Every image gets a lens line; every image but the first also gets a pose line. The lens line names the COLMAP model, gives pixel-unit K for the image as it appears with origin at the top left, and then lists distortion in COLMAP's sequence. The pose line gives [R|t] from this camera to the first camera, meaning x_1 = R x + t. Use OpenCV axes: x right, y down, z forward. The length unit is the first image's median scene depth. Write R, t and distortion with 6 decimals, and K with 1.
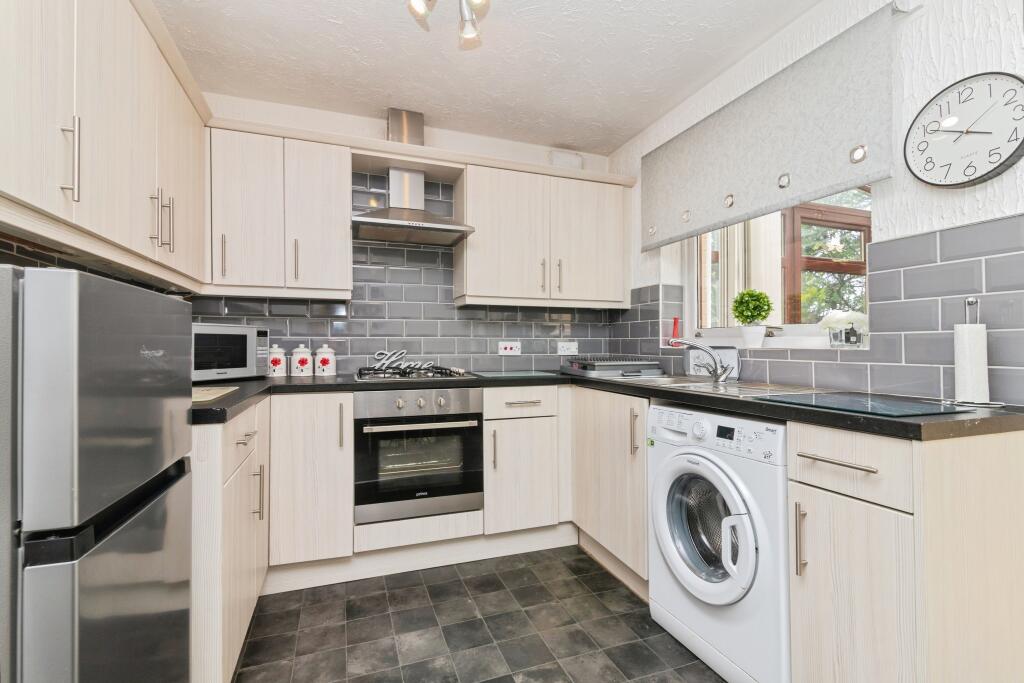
lens RADIAL K [[468.3, 0, 512.0], [0, 468.3, 341.5], [0, 0, 1]] dist [0.001296, 0.000213]
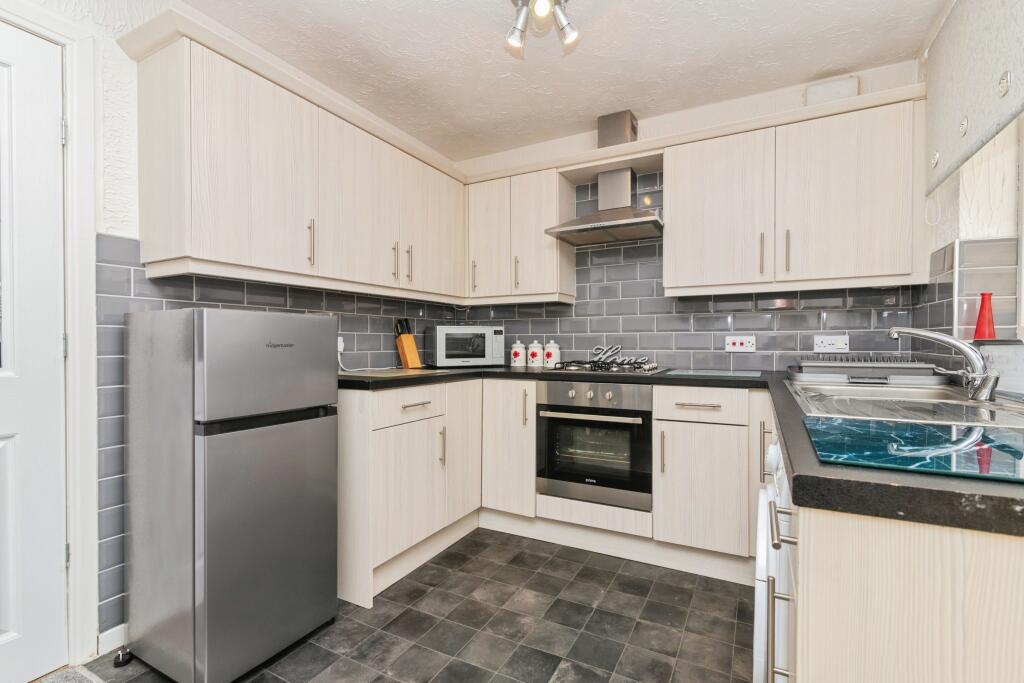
lens RADIAL K [[466.9, 0, 511.6], [0, 466.9, 346.6], [0, 0, 1]] dist [-0.000434, -0.000058]
pose [[0.665730, 0.004155, -0.746182, 0.458714], [0.010707, 0.999828, 0.015119, 0.003314], [0.746116, -0.018055, 0.665571, 0.160650]]
